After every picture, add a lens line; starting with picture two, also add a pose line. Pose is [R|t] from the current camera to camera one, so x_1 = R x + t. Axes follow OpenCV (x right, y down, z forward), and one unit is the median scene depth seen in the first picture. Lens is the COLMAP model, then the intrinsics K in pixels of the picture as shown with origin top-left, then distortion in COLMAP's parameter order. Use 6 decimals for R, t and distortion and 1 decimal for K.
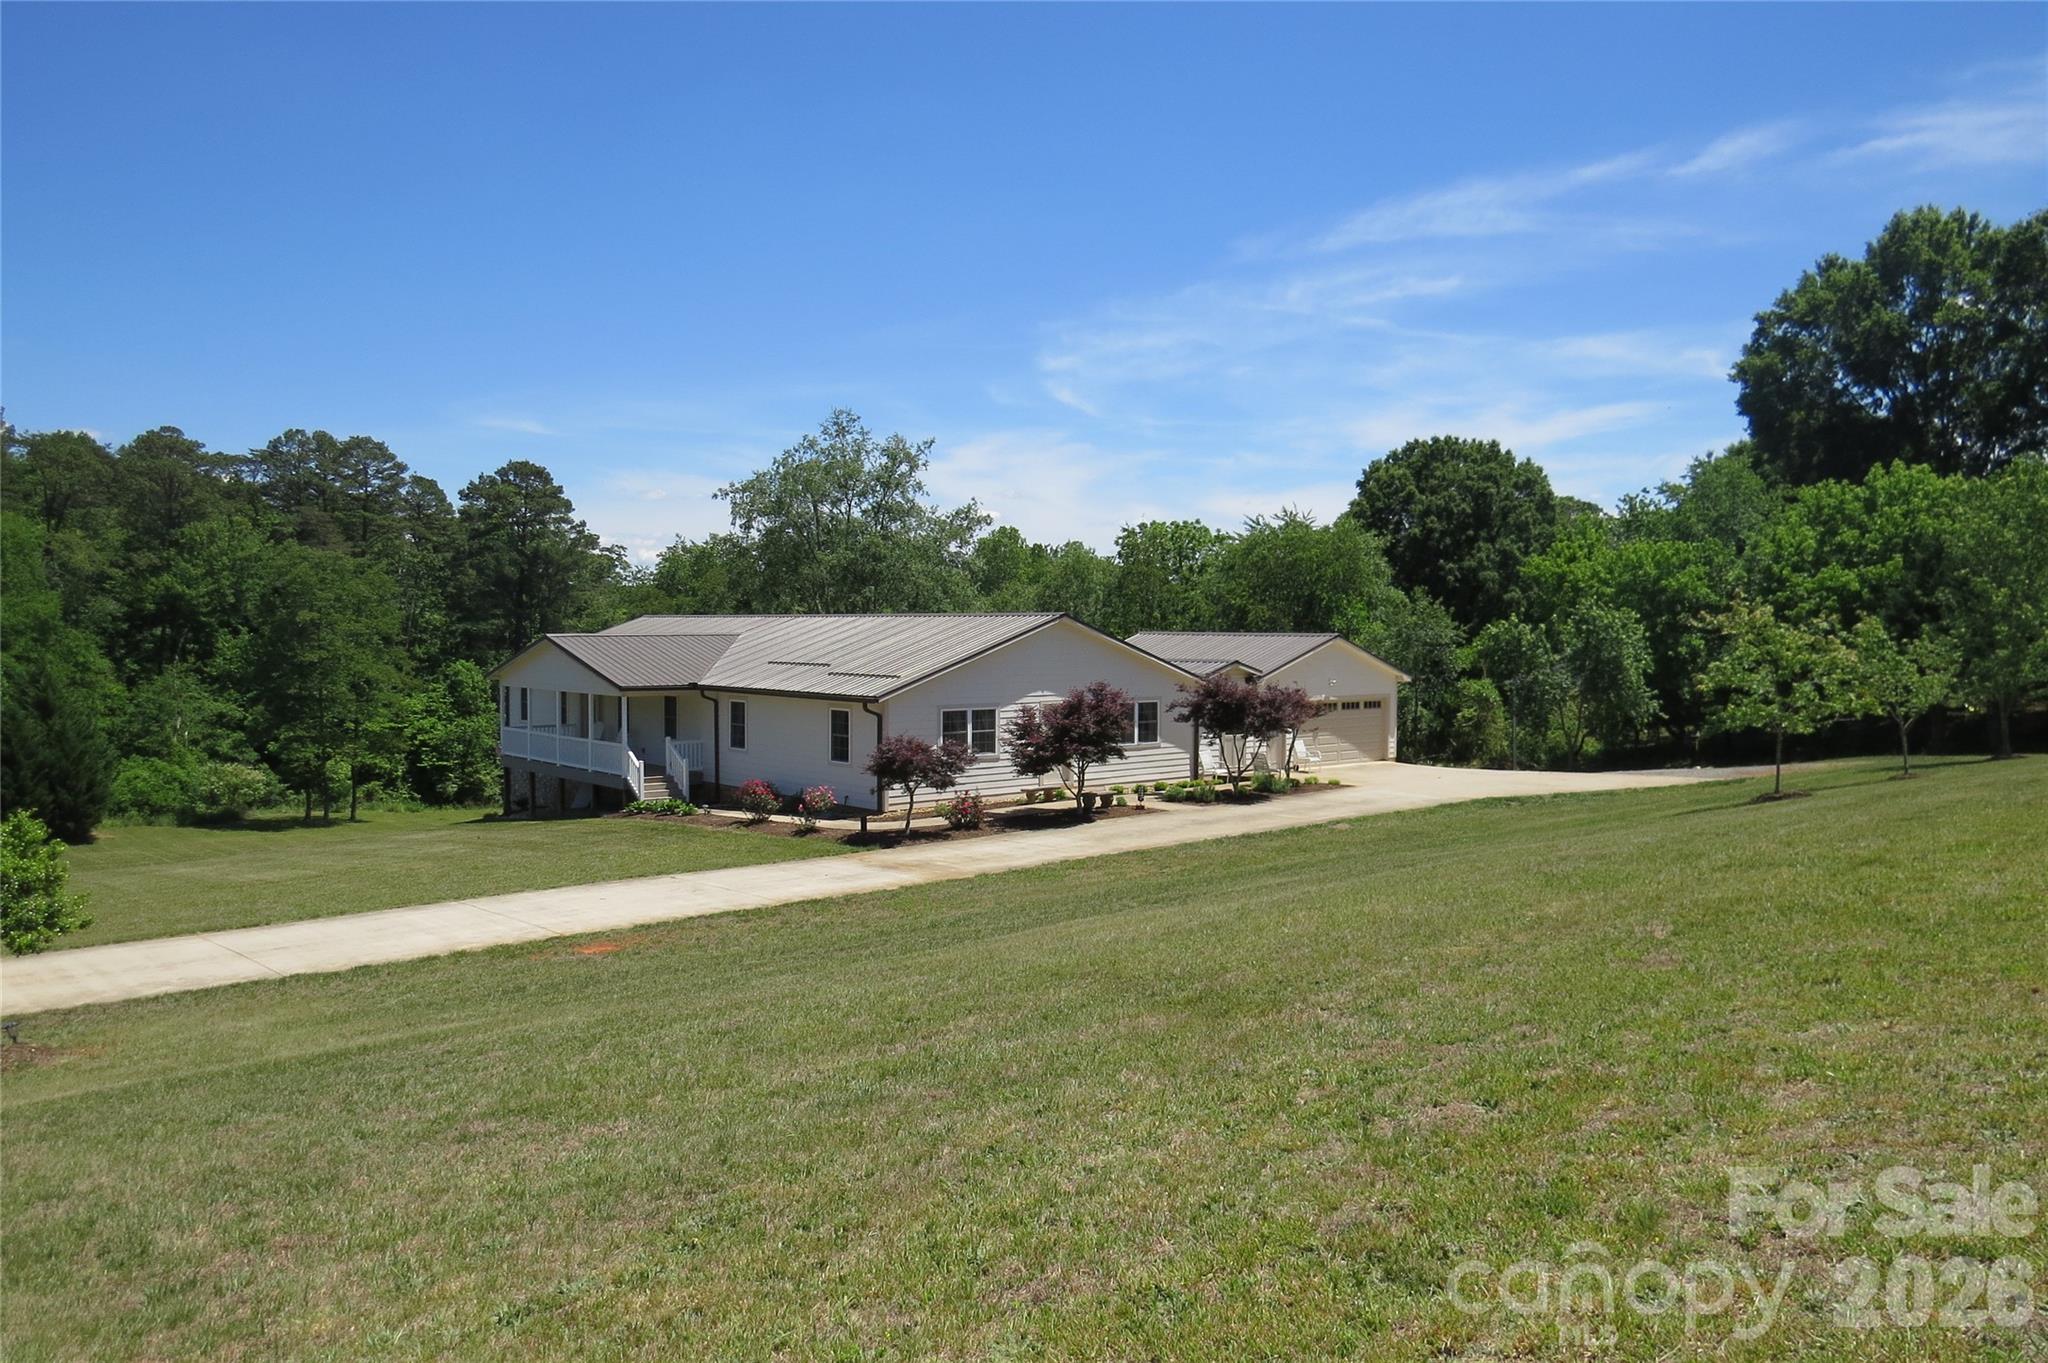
lens RADIAL K [[1446.2, 0, 1025.9], [0, 1446.2, 690.9], [0, 0, 1]] dist [-0.018083, -0.001329]
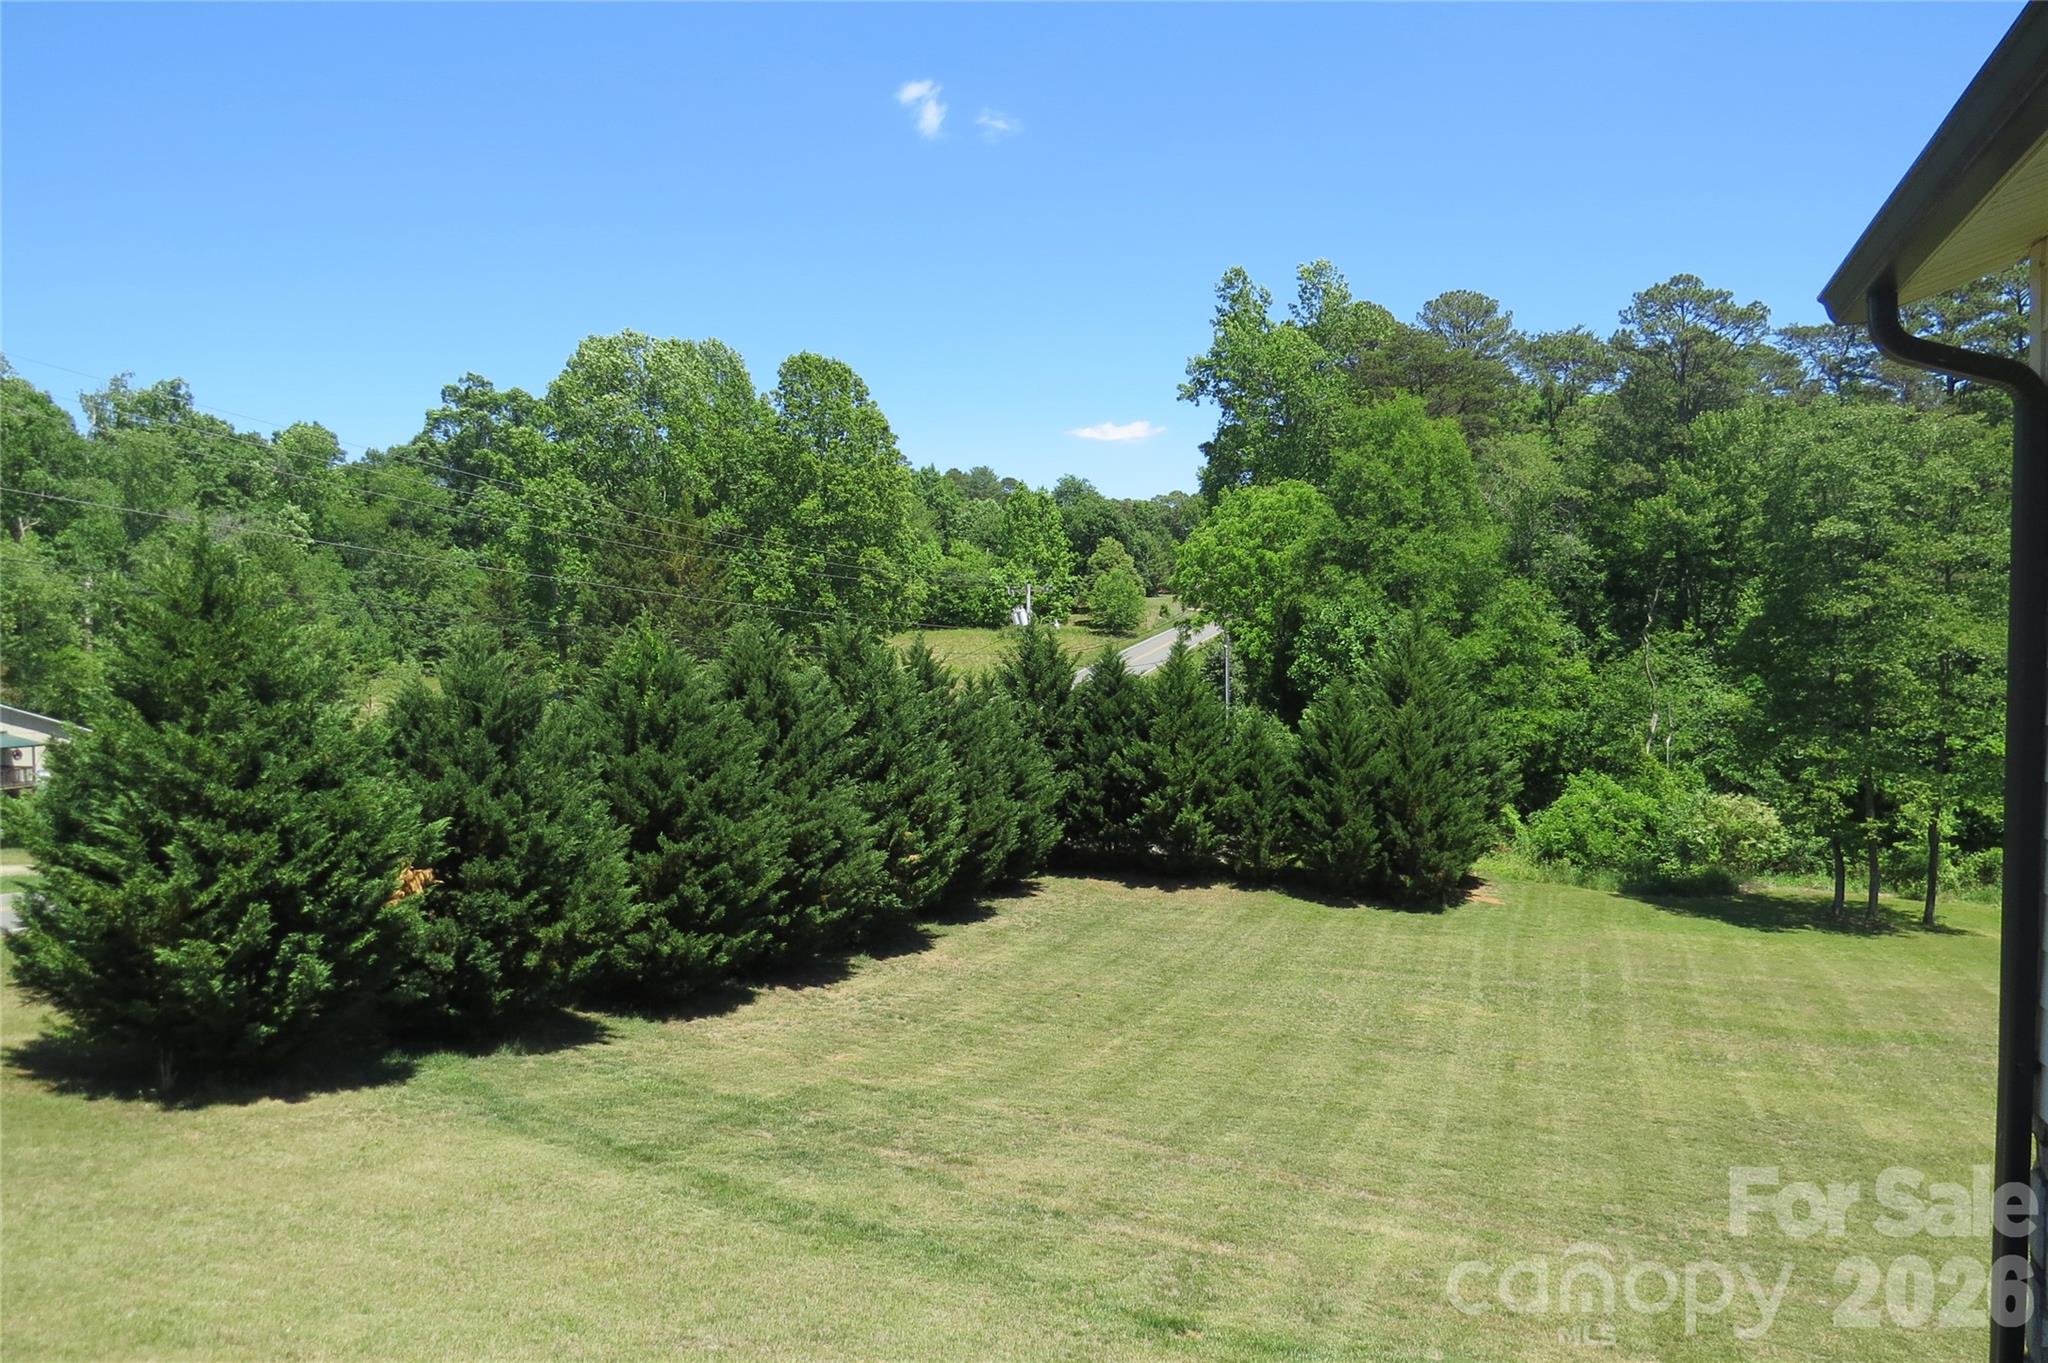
lens RADIAL K [[1405.8, 0, 1024.0], [0, 1405.8, 681.5], [0, 0, 1]] dist [-0.048711, 0.001439]
pose [[0.455223, 0.023091, -0.890078, -0.172061], [-0.028946, 0.999519, 0.011127, 0.005064], [0.889907, 0.020699, 0.455672, 0.475394]]
